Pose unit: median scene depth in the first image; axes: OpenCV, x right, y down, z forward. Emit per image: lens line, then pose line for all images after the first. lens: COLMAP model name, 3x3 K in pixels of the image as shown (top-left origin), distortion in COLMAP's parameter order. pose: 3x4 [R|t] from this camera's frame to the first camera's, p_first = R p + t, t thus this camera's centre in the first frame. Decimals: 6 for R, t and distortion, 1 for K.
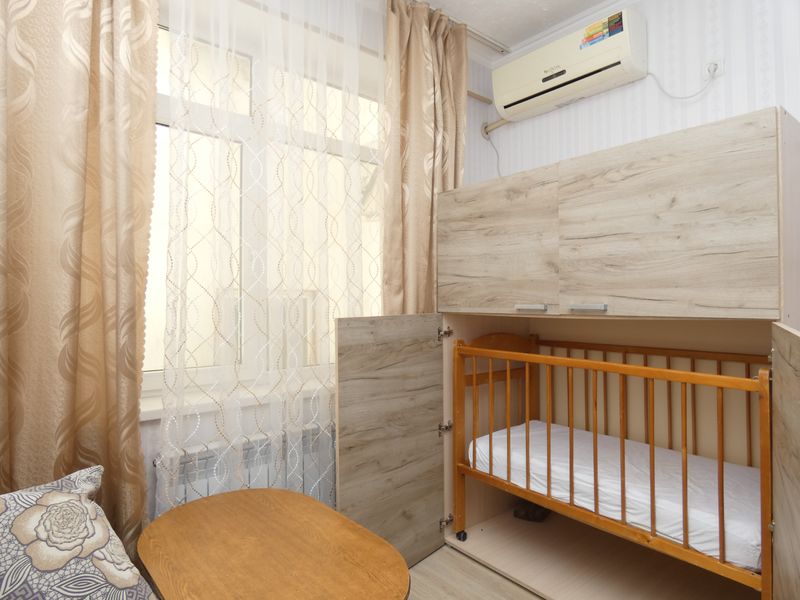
lens RADIAL K [[485.3, 0, 400.0], [0, 485.3, 300.0], [0, 0, 1]] dist [-0.024780, -0.000154]
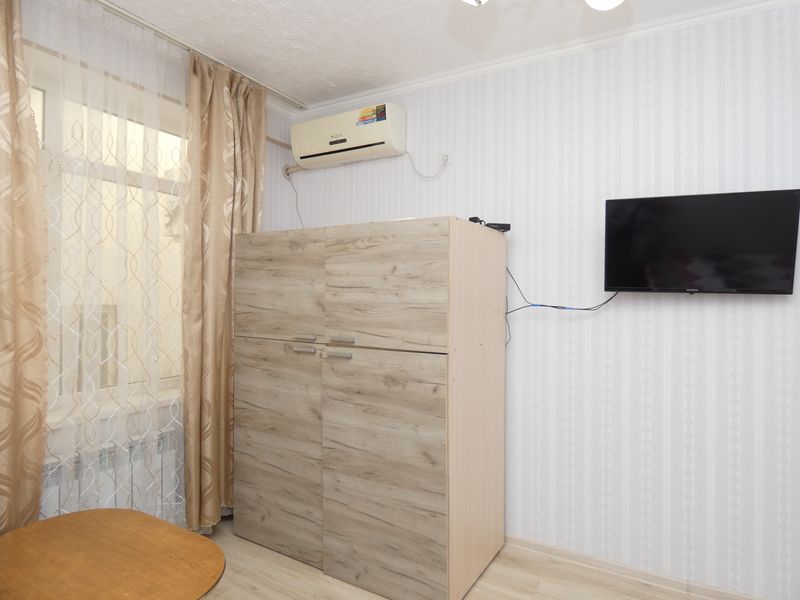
lens RADIAL K [[478.6, 0, 399.4], [0, 478.6, 296.0], [0, 0, 1]] dist [0.005160, 0.002041]
pose [[0.938439, 0.011611, 0.345249, 0.051870], [-0.011344, 0.999932, -0.002794, -0.073366], [-0.345258, -0.001294, 0.938507, -0.221434]]
